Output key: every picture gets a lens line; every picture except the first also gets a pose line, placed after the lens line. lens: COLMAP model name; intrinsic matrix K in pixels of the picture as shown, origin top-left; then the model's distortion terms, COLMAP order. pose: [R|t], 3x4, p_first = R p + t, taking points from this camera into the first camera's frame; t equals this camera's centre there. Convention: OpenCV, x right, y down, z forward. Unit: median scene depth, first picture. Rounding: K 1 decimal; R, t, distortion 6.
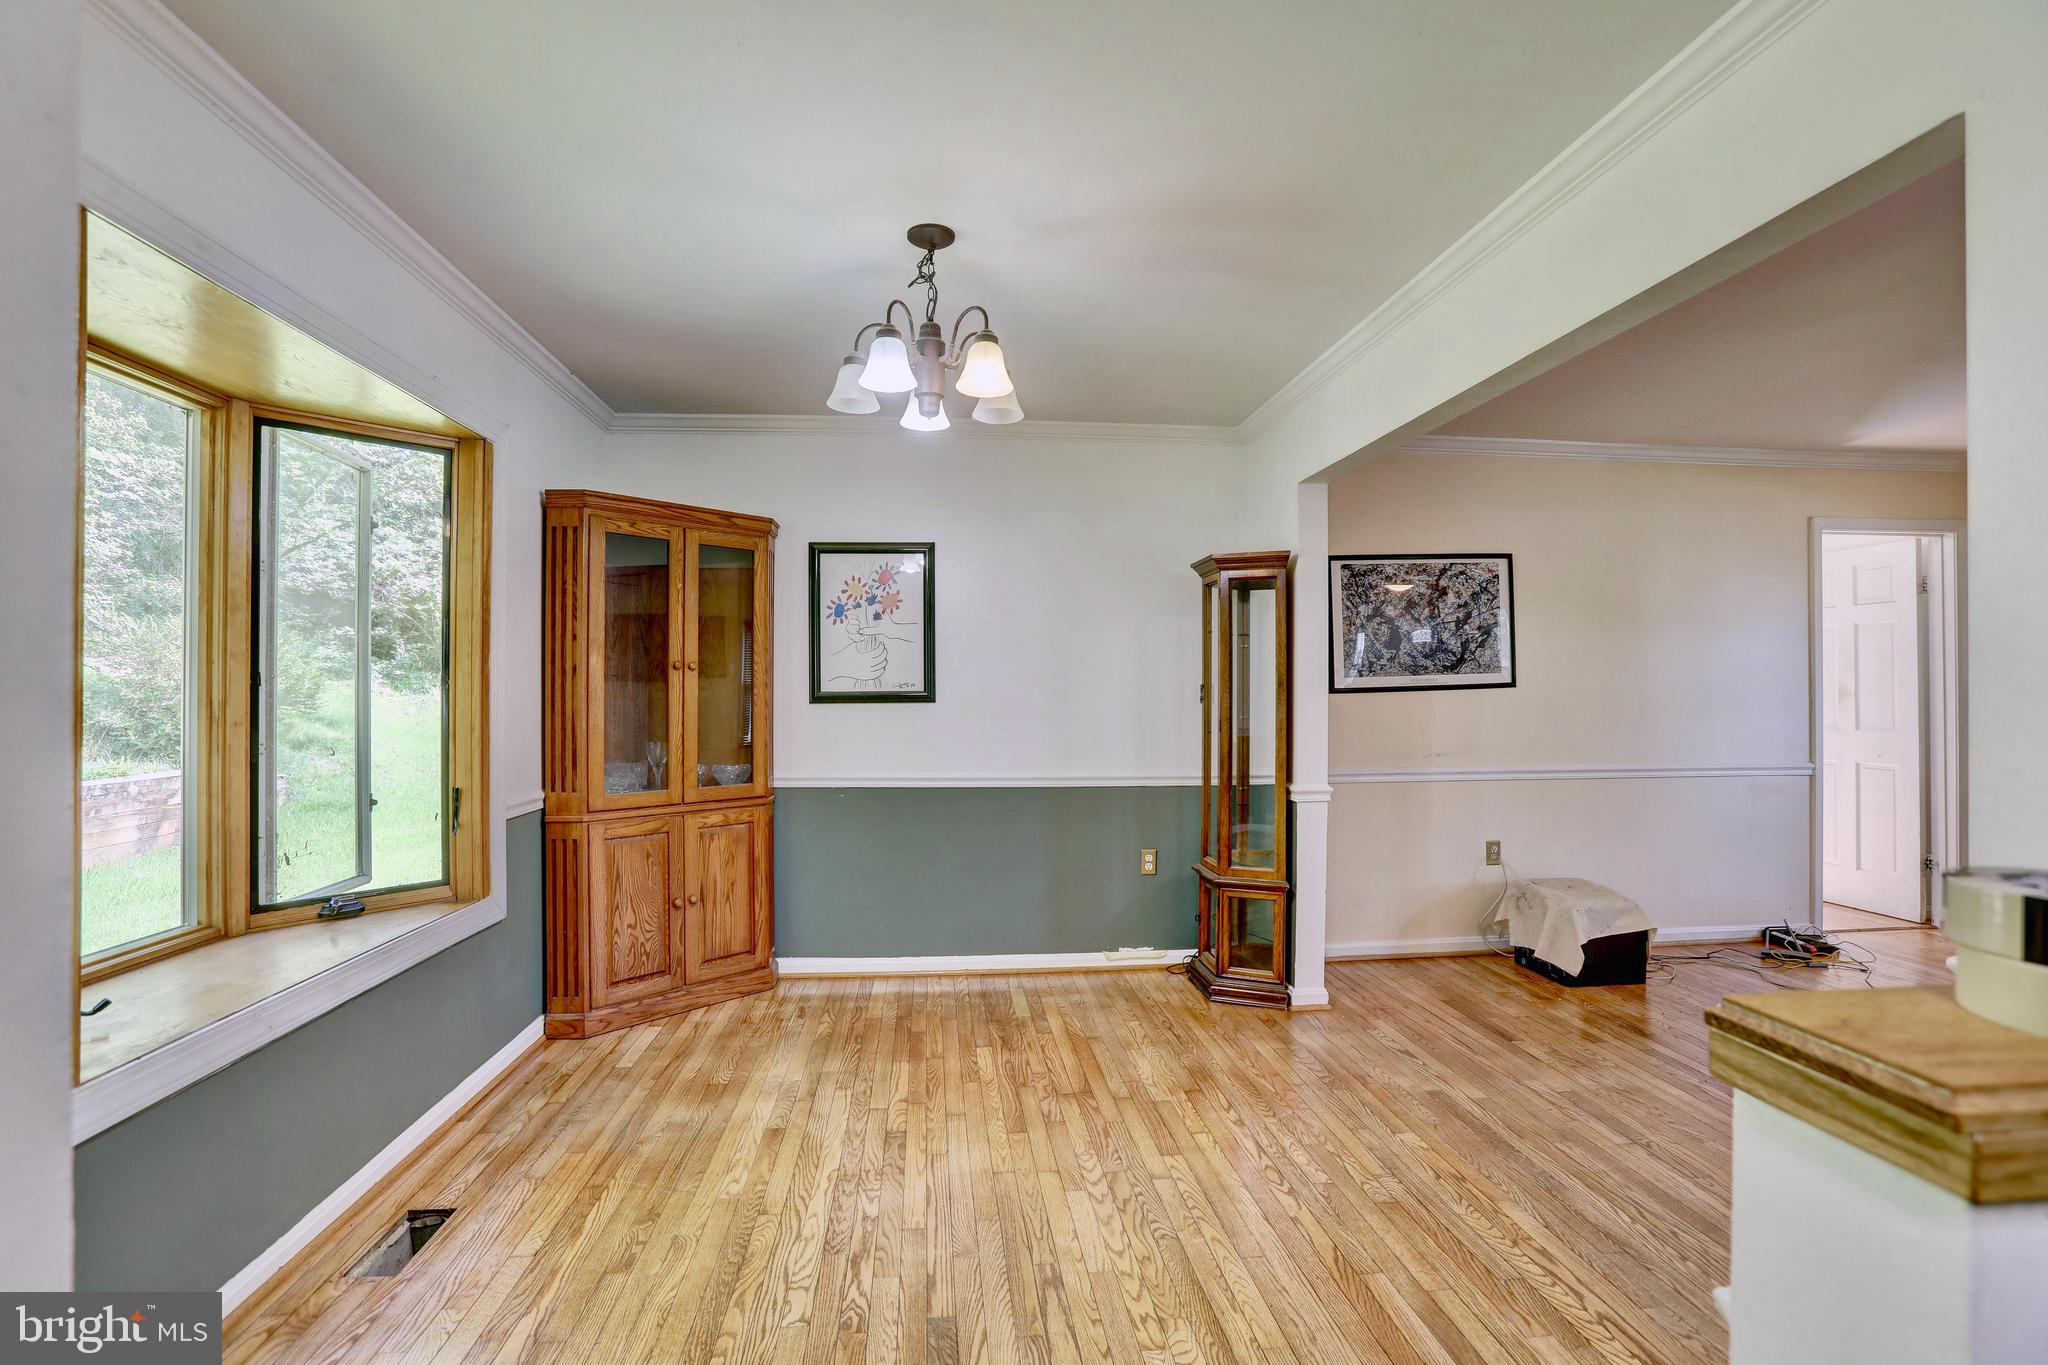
lens RADIAL K [[943.3, 0, 1008.5], [0, 943.3, 688.1], [0, 0, 1]] dist [-0.085347, 0.042160]
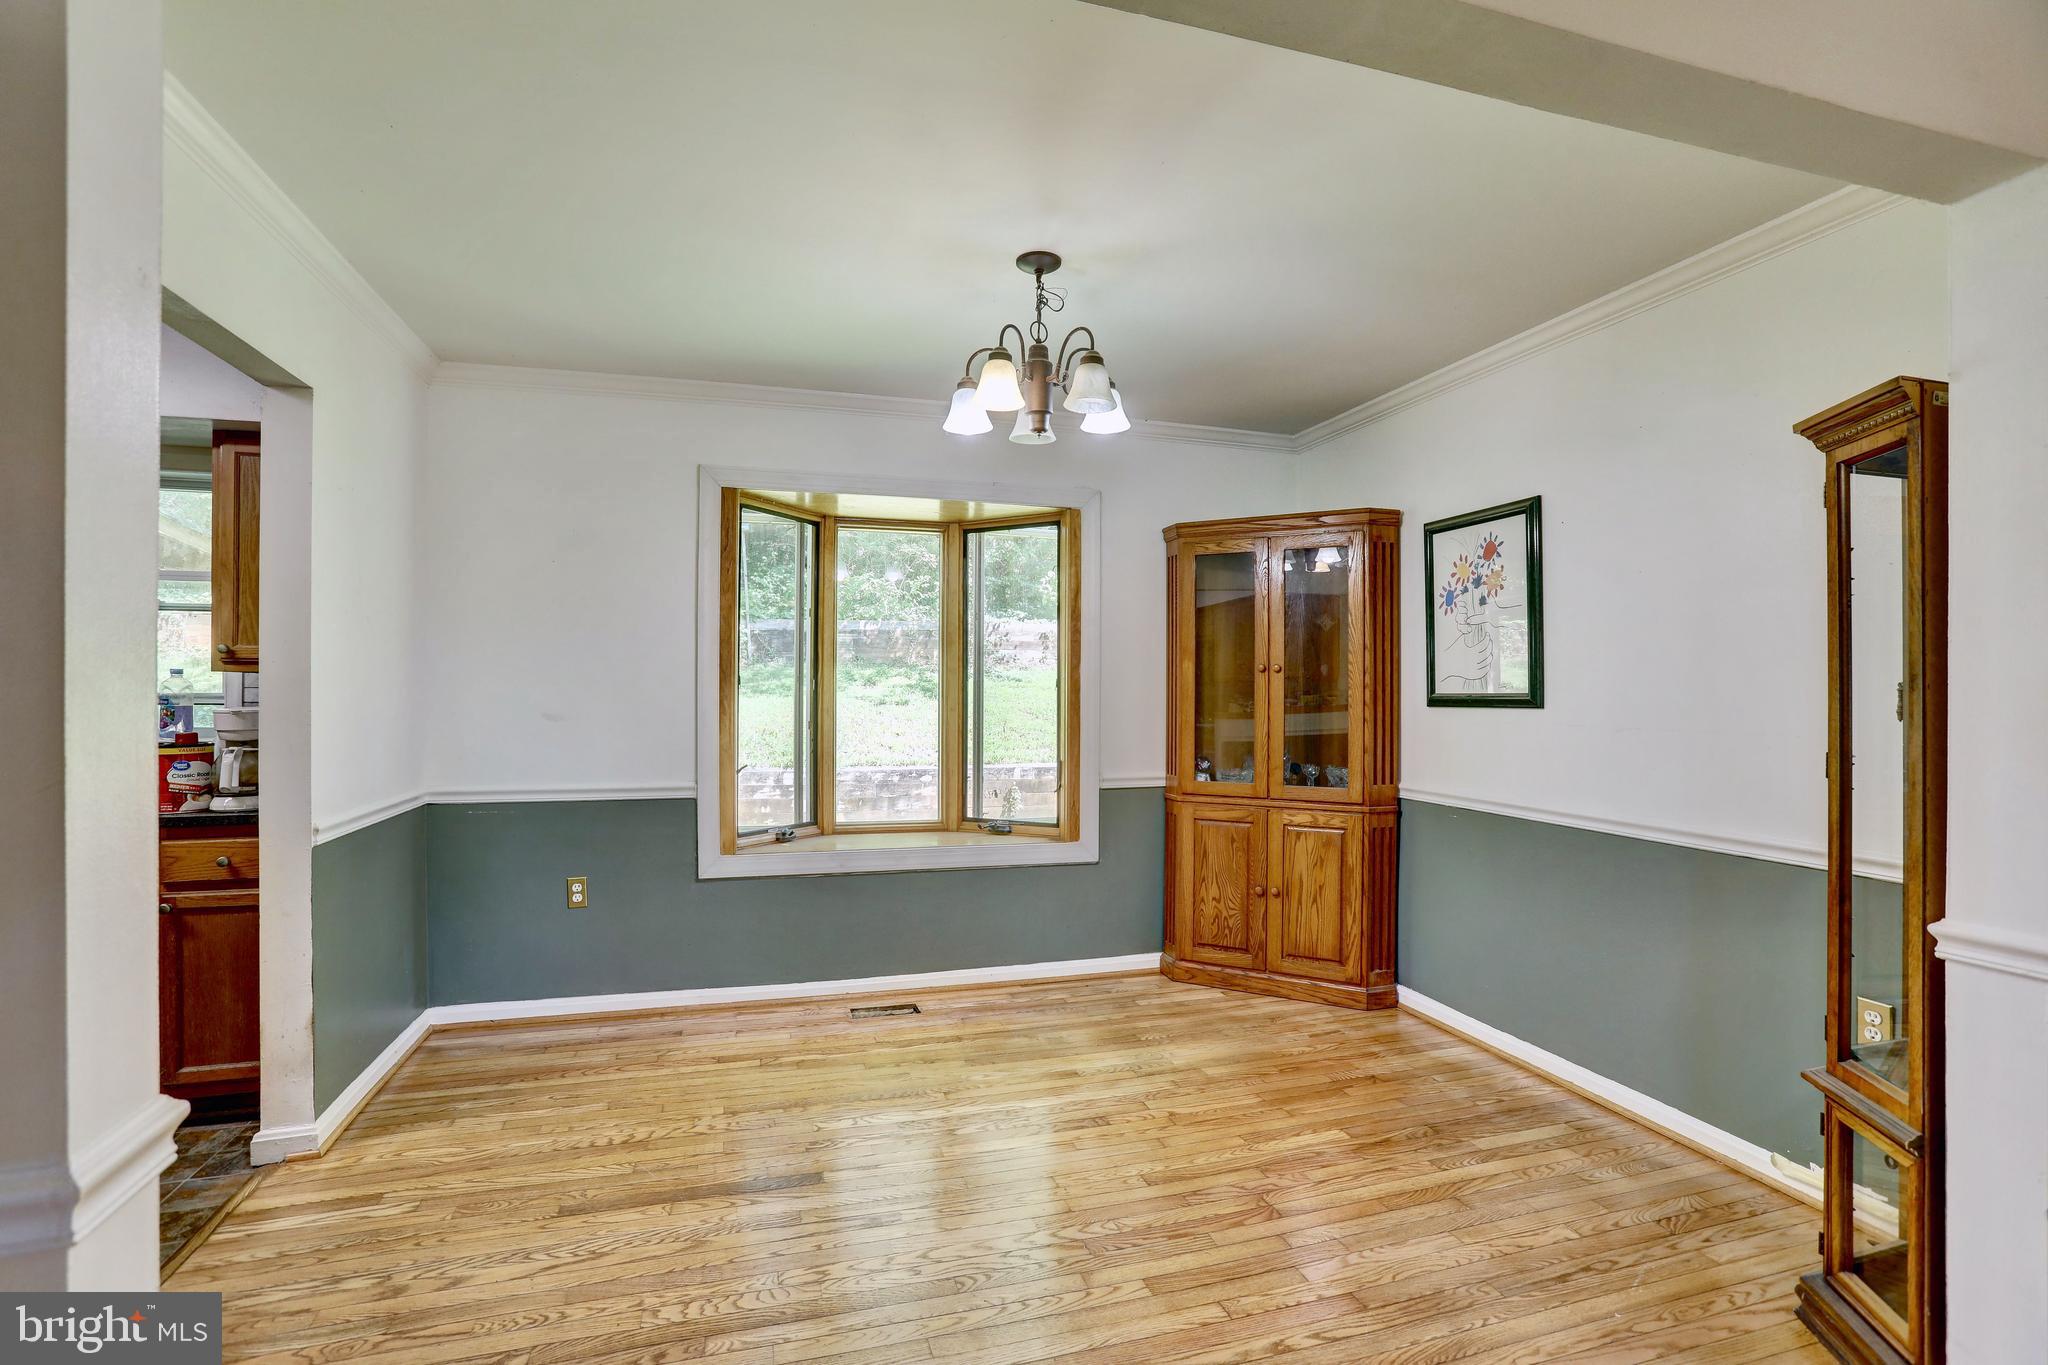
lens RADIAL K [[943.3, 0, 1008.5], [0, 943.3, 688.1], [0, 0, 1]] dist [-0.085347, 0.042160]
pose [[0.190340, 0.002332, -0.981715, 0.606502], [0.002296, 0.999993, 0.002821, -0.004871], [0.981715, -0.002791, 0.190334, 0.484385]]
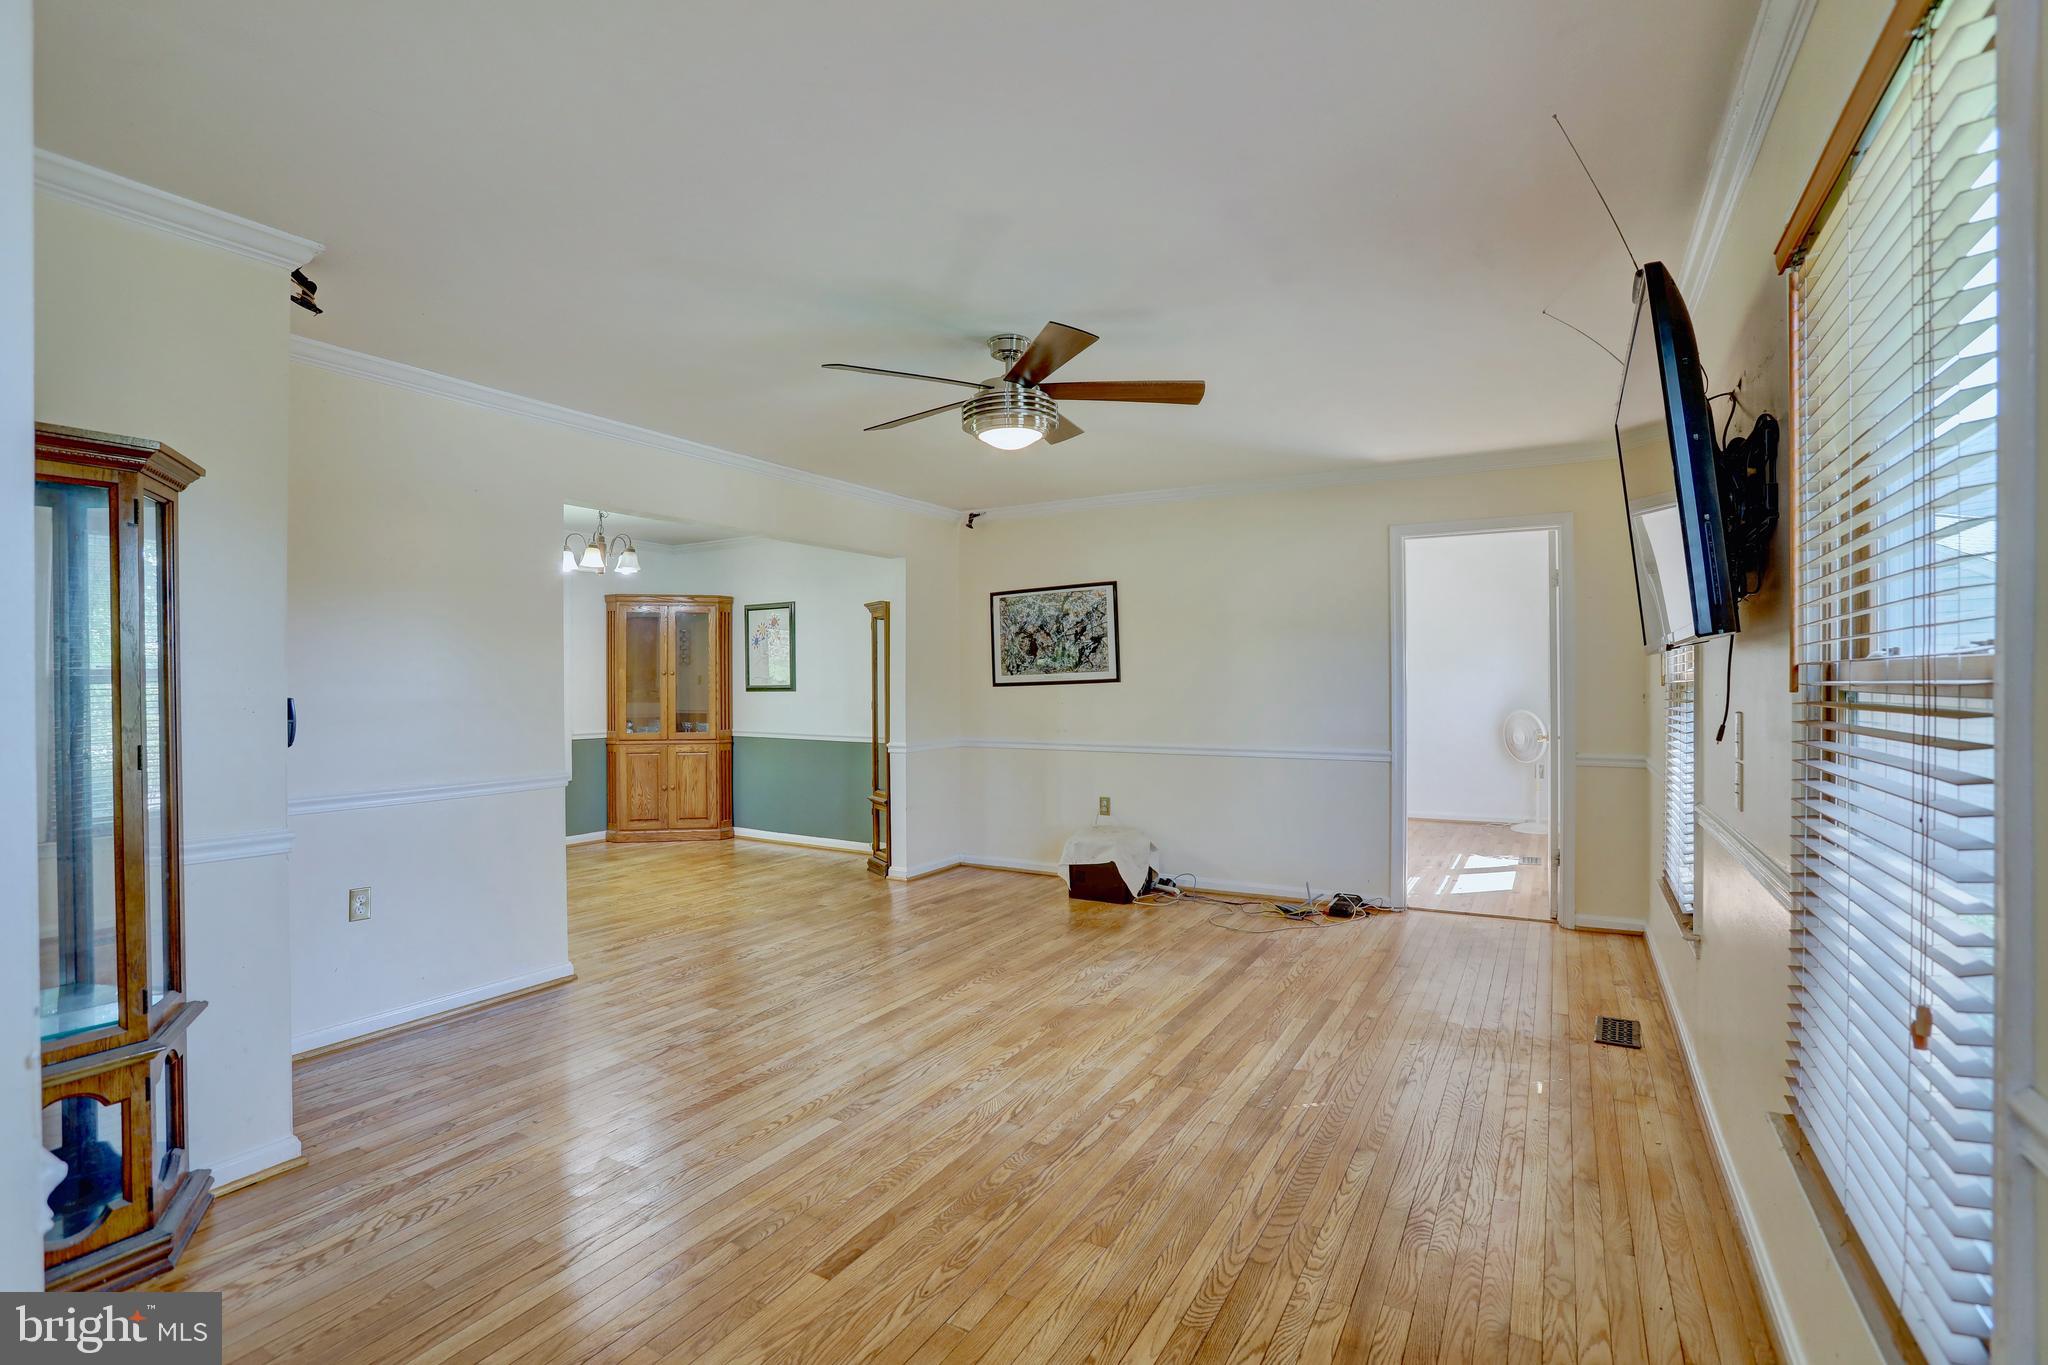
lens RADIAL K [[943.3, 0, 1008.5], [0, 943.3, 688.1], [0, 0, 1]] dist [-0.085347, 0.042160]
pose [[0.809314, 0.002403, -0.587371, 1.398487], [0.003443, 0.999955, 0.008836, -0.005587], [0.587366, -0.009174, 0.809270, -0.213719]]
